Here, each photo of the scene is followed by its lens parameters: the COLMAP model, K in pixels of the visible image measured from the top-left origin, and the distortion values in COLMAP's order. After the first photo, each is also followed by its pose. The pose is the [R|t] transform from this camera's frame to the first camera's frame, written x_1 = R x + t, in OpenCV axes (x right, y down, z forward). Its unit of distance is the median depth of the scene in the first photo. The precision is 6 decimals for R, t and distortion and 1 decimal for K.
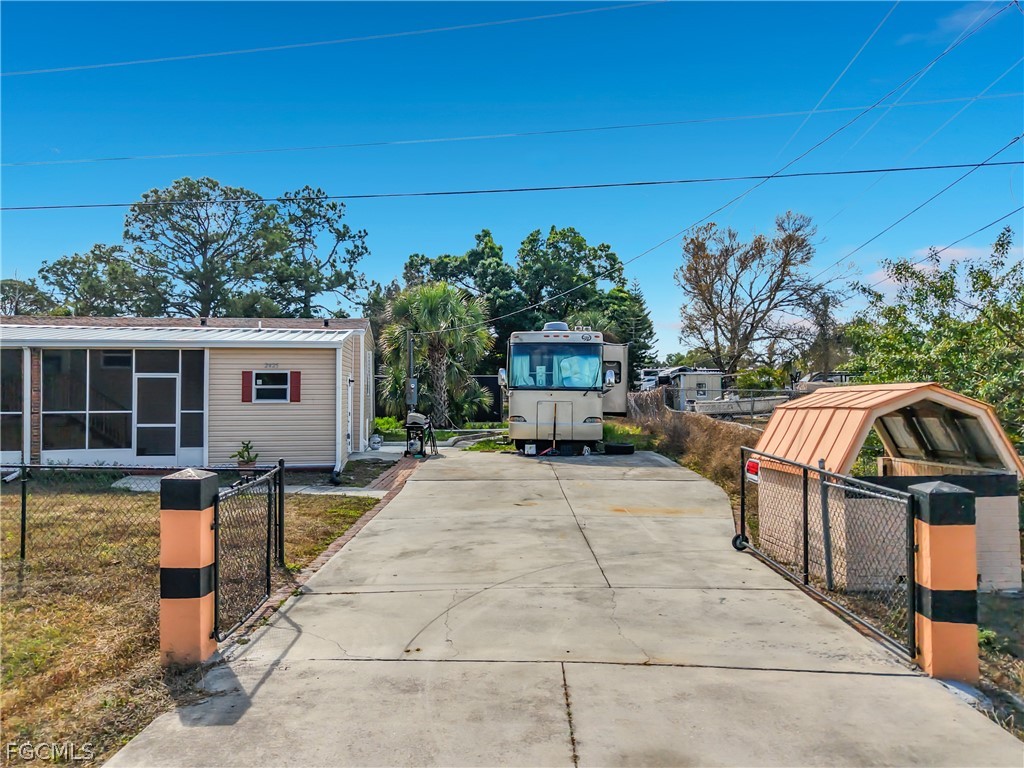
lens RADIAL K [[739.0, 0, 512.0], [0, 739.0, 384.0], [0, 0, 1]] dist [0.071124, -0.096232]
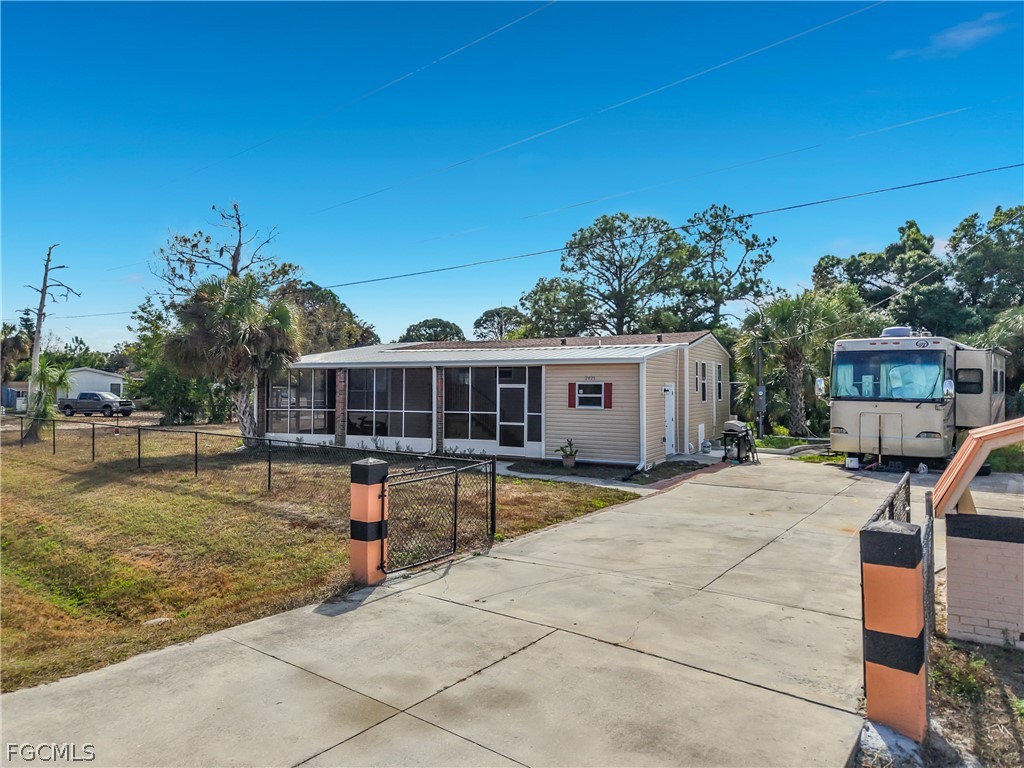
lens RADIAL K [[698.1, 0, 507.3], [0, 698.1, 378.3], [0, 0, 1]] dist [0.073928, -0.079789]
pose [[0.819492, -0.003361, -0.573080, 0.185152], [-0.002472, 0.999953, -0.009400, -0.011105], [0.573085, 0.009120, 0.819445, -0.008865]]
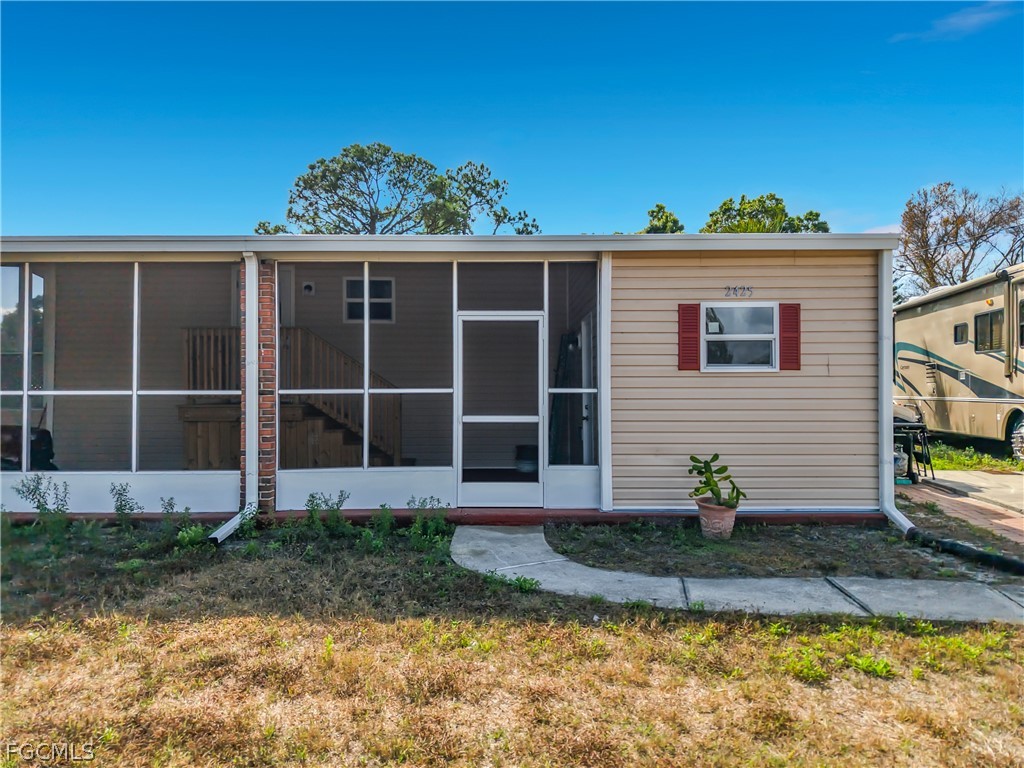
lens RADIAL K [[698.1, 0, 507.3], [0, 698.1, 378.3], [0, 0, 1]] dist [0.073928, -0.079789]
pose [[0.991075, -0.004560, -0.133226, -0.344658], [0.003049, 0.999929, -0.011546, 0.028508], [0.133269, 0.011037, 0.991018, 0.465031]]
